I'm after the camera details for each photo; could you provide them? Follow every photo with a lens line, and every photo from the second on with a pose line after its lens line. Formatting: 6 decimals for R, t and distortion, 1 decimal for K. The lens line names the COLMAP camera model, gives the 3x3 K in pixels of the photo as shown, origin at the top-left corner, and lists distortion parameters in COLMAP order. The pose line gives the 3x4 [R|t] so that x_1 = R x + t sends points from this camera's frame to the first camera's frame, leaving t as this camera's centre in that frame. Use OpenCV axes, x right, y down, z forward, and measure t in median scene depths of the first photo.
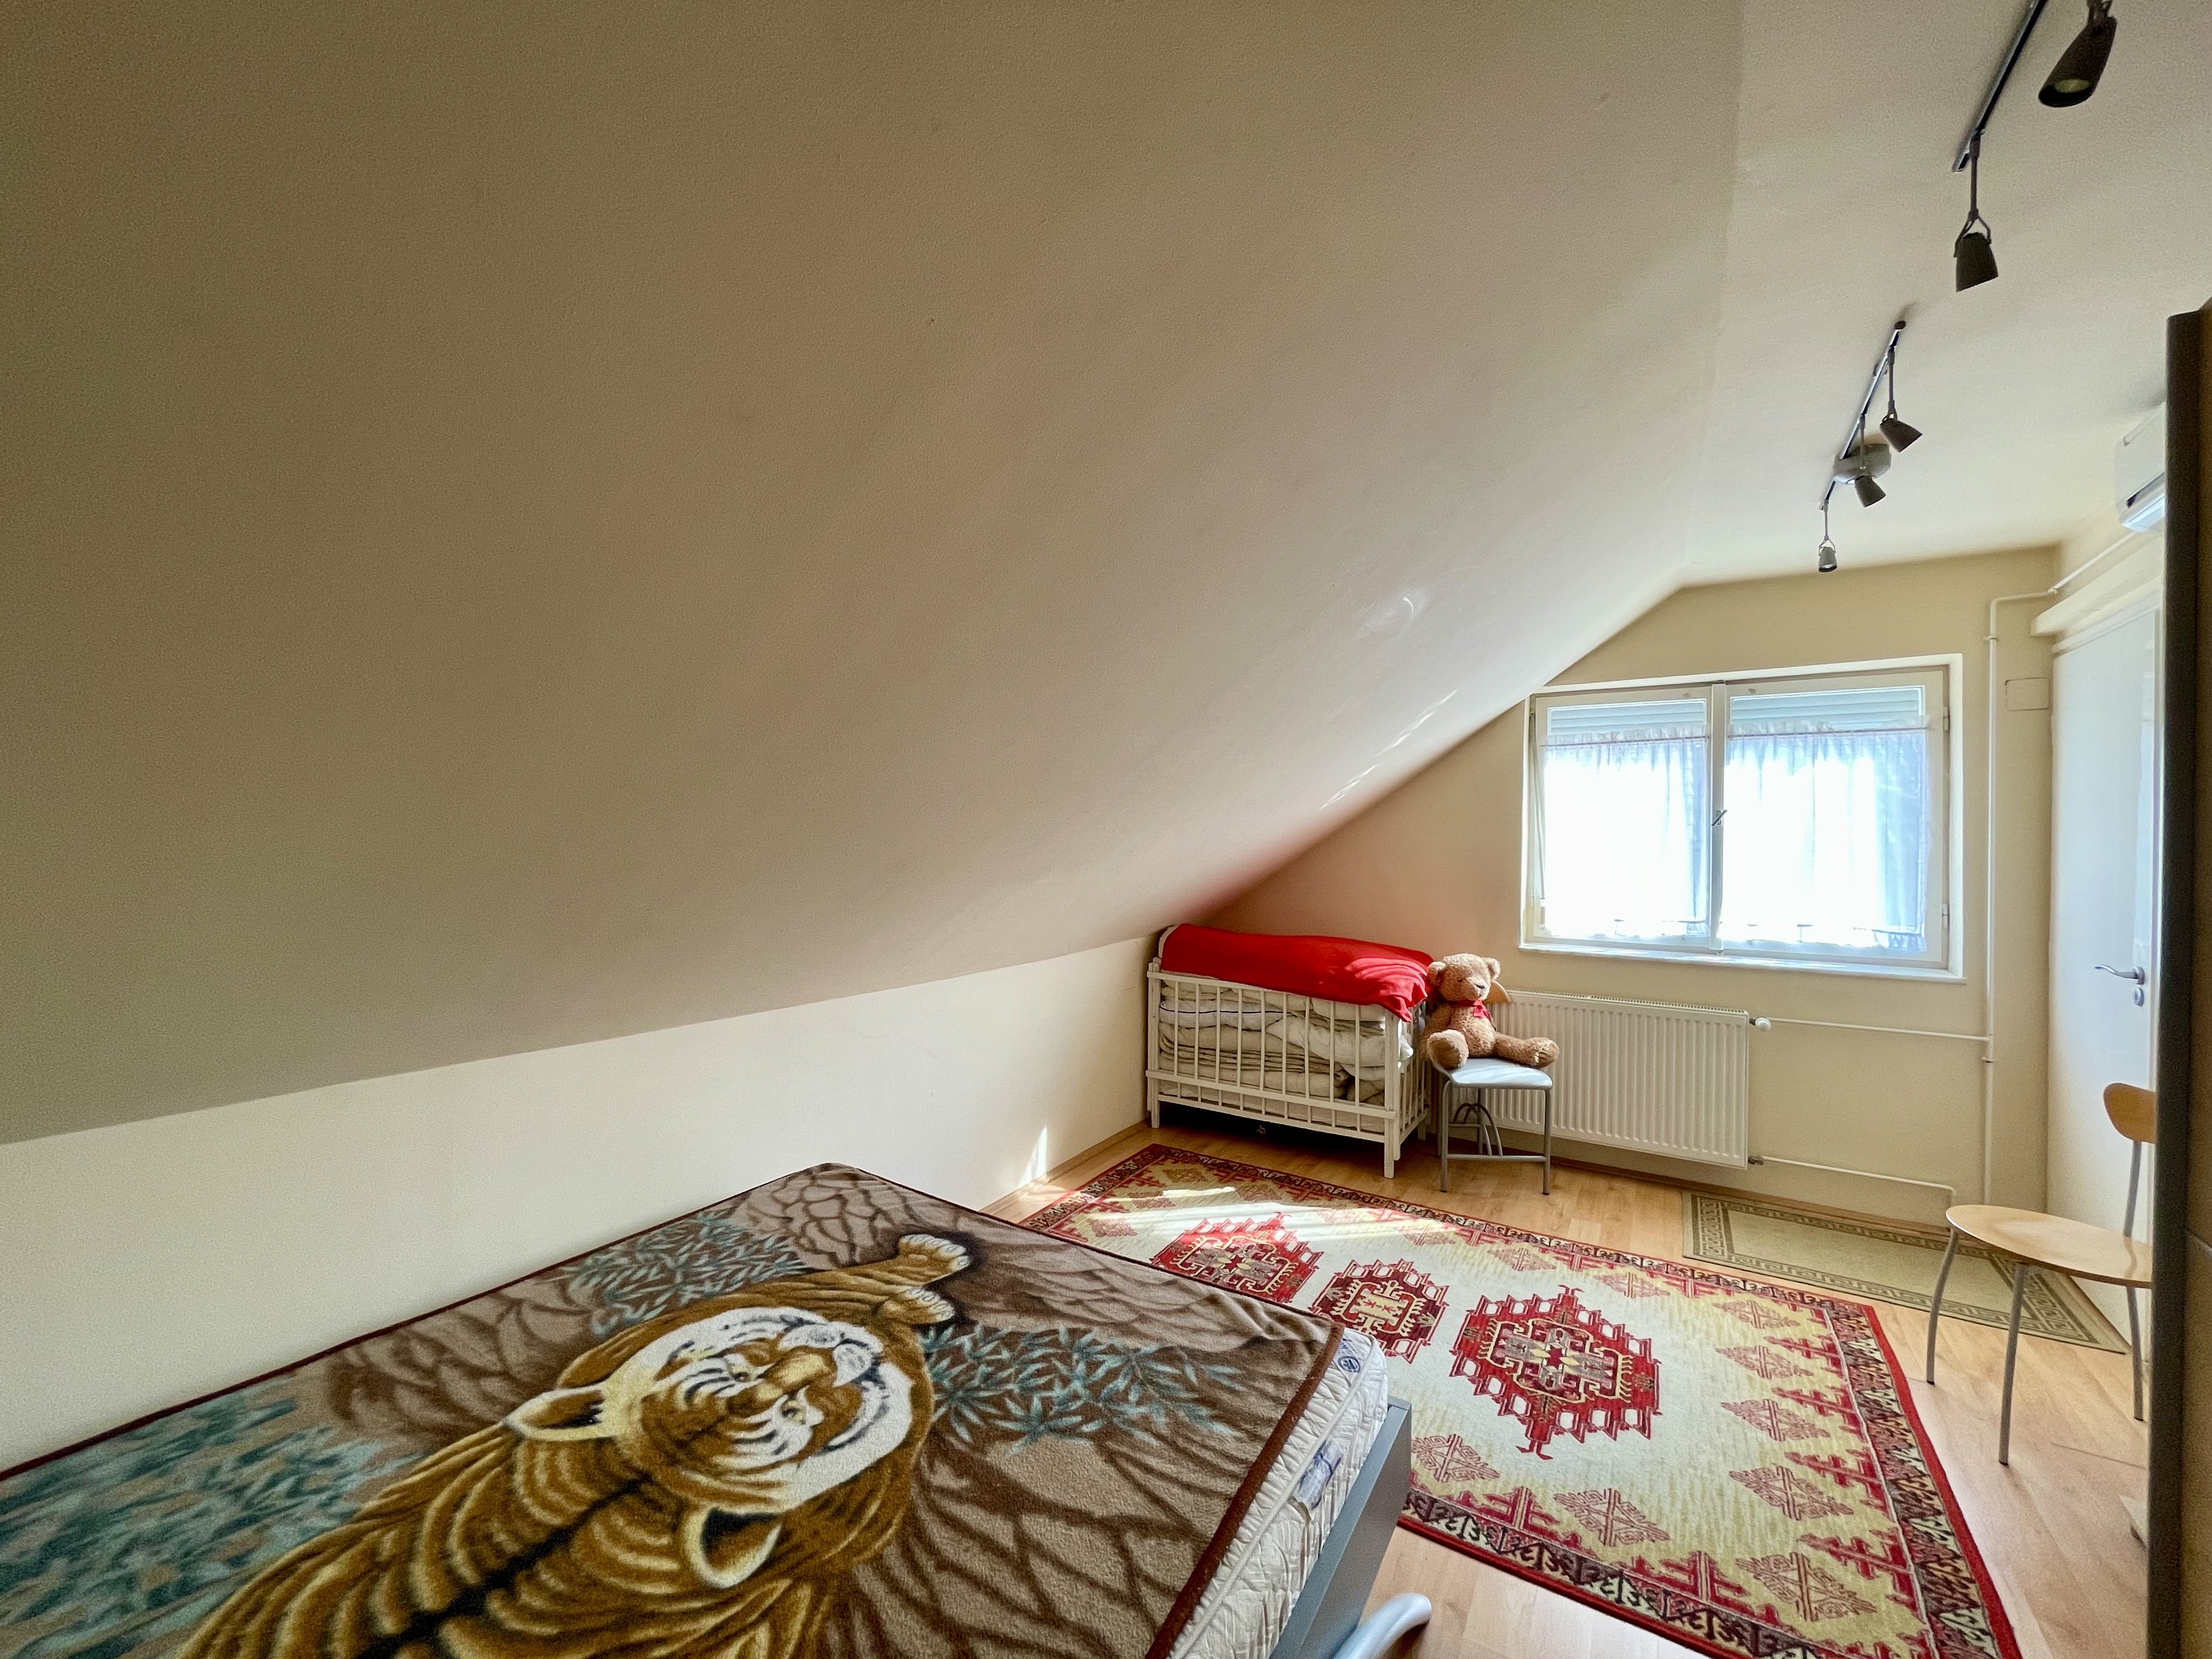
lens RADIAL K [[889.8, 0, 1091.8], [0, 889.8, 823.2], [0, 0, 1]] dist [-0.006604, 0.002332]
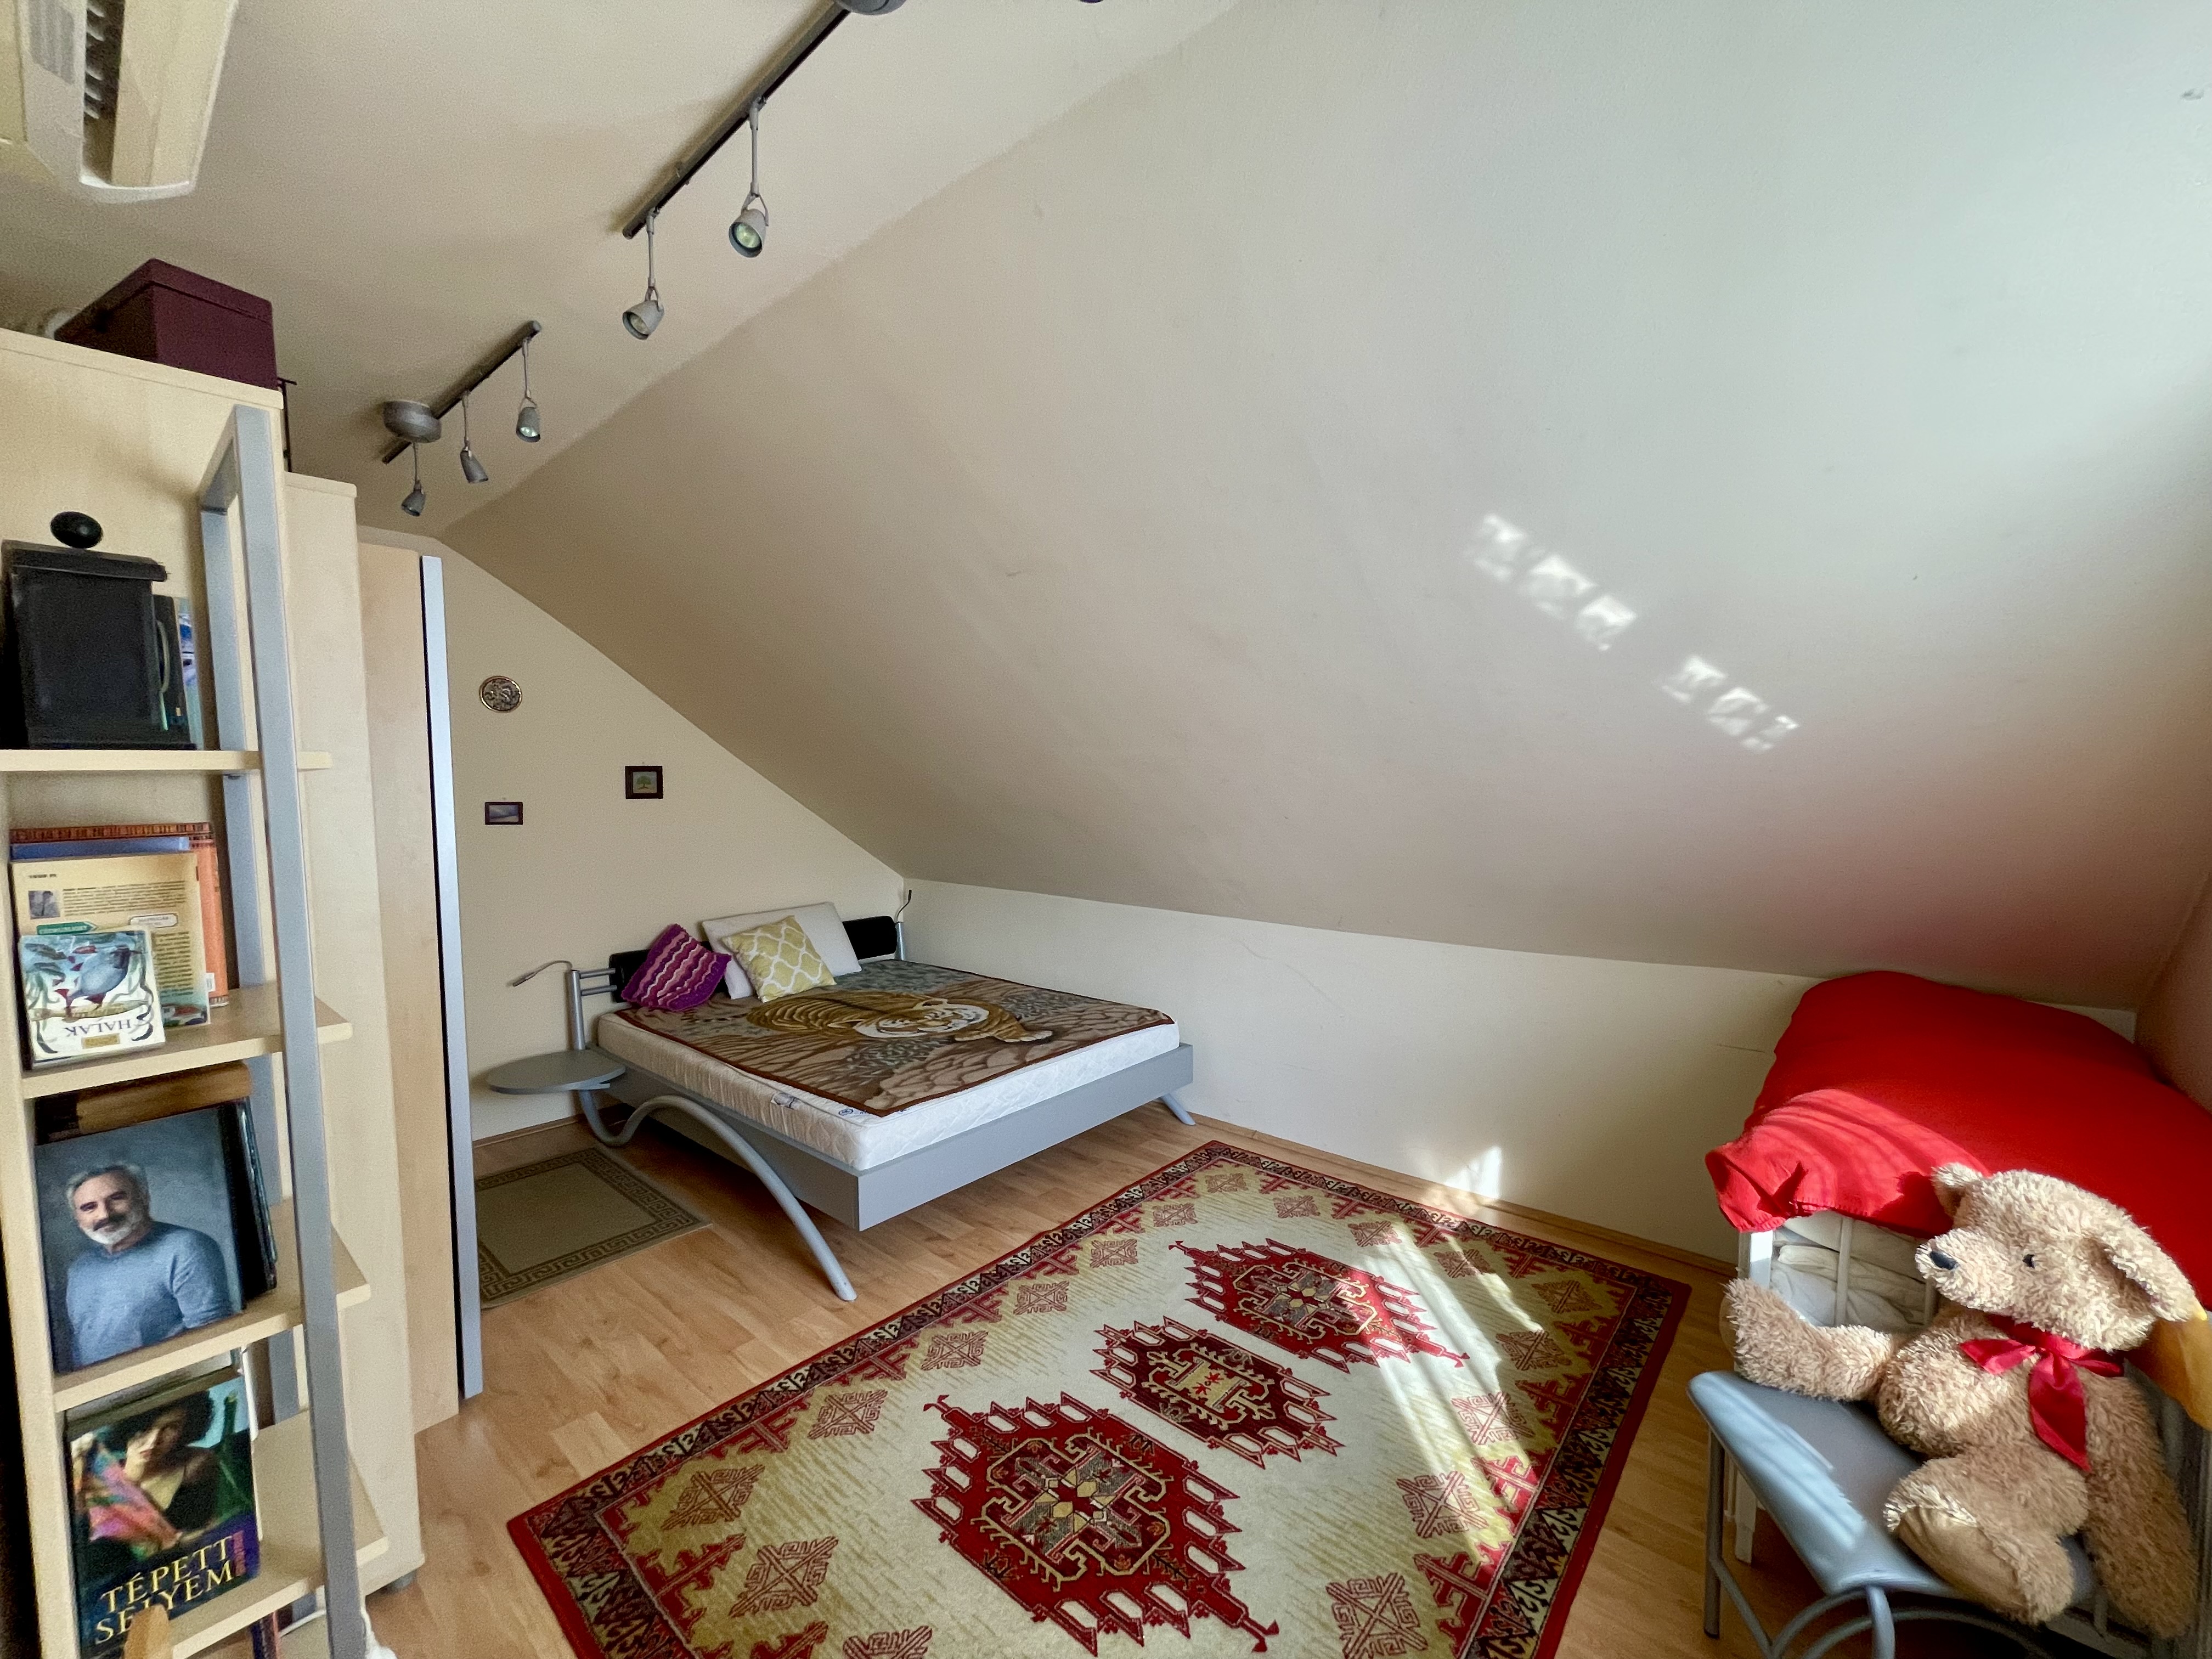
lens RADIAL K [[889.8, 0, 1093.7], [0, 889.8, 849.2], [0, 0, 1]] dist [-0.006604, 0.002332]
pose [[-0.145316, 0.062963, -0.987380, 1.527526], [0.017770, 0.997978, 0.061024, 0.013174], [0.989226, -0.008678, -0.146141, 1.411073]]
